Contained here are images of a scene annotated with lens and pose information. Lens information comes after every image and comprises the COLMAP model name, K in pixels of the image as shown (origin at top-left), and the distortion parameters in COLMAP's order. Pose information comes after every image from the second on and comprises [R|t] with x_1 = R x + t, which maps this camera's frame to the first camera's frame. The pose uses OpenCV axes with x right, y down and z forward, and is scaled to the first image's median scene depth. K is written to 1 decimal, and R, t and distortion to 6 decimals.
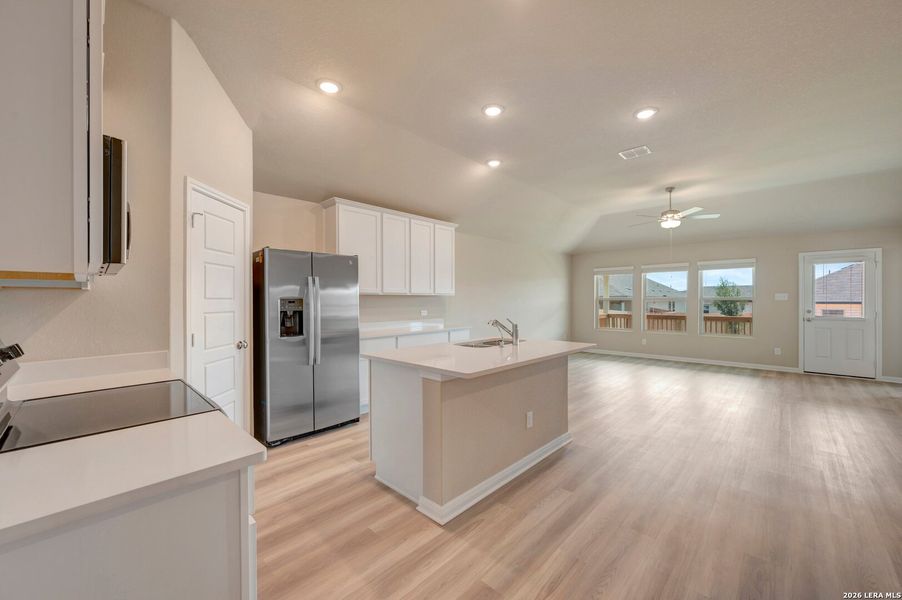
lens RADIAL K [[355.1, 0, 452.4], [0, 355.1, 296.7], [0, 0, 1]] dist [0.000243, -0.000093]
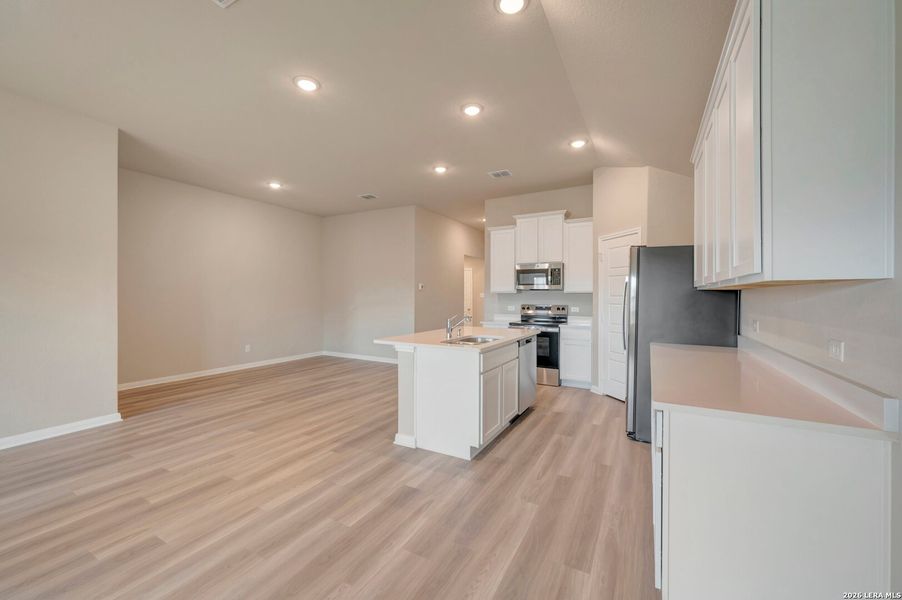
lens RADIAL K [[355.1, 0, 452.4], [0, 355.1, 296.7], [0, 0, 1]] dist [0.000243, -0.000093]
pose [[-0.966318, 0.001233, -0.257349, 0.322170], [0.002313, 0.999990, -0.003894, 0.008112], [0.257342, -0.004358, -0.966311, 1.477960]]
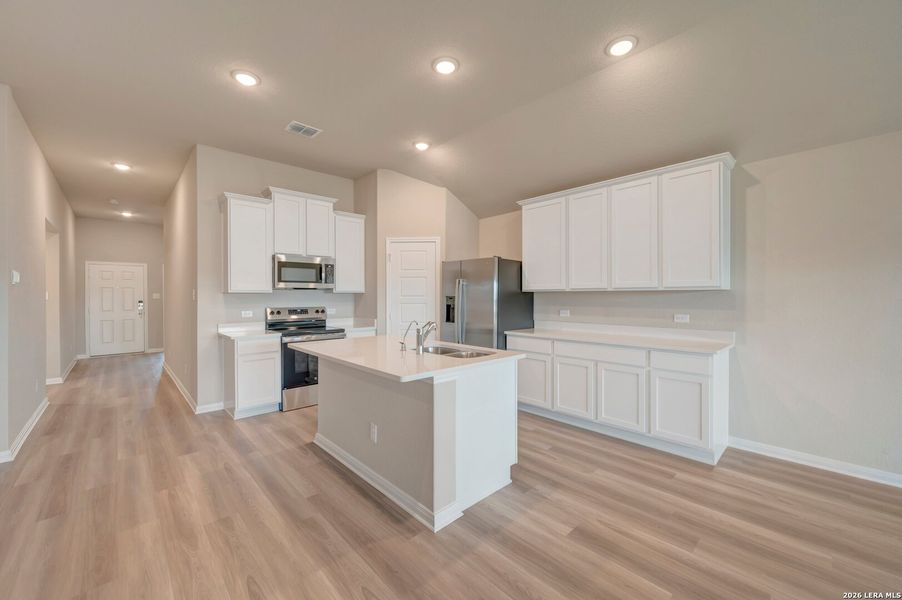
lens RADIAL K [[355.1, 0, 452.4], [0, 355.1, 296.7], [0, 0, 1]] dist [0.000243, -0.000093]
pose [[-0.054074, 0.004761, -0.998526, 0.700760], [0.009098, 0.999949, 0.004275, 0.001241], [0.998496, -0.008853, -0.054114, 0.797316]]
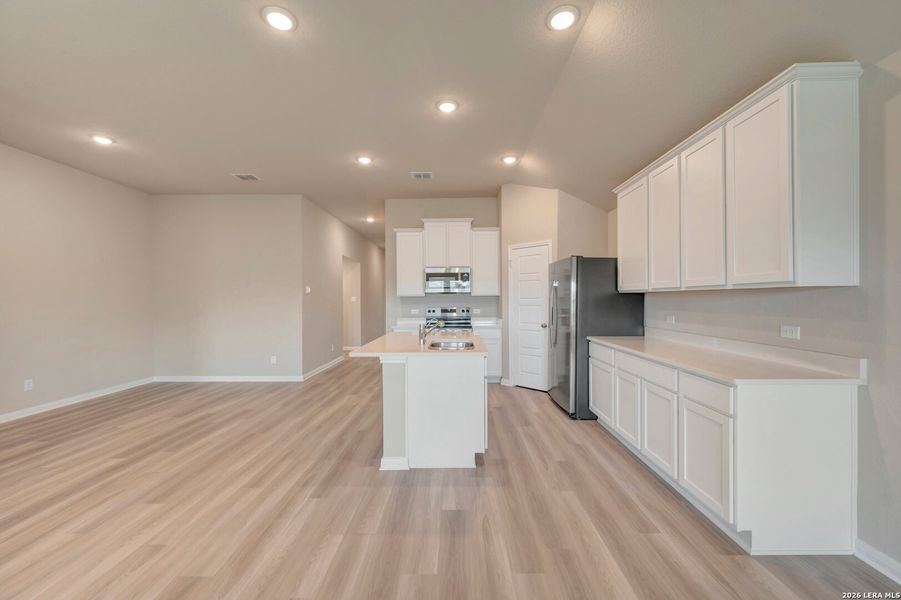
lens RADIAL K [[354.1, 0, 452.6], [0, 354.1, 300.0], [0, 0, 1]] dist [0.000322, -0.000137]
pose [[-0.730275, 0.009989, -0.683080, 0.581815], [0.013776, 0.999905, -0.000105, 0.005338], [0.683015, -0.009487, -0.730343, 1.294491]]
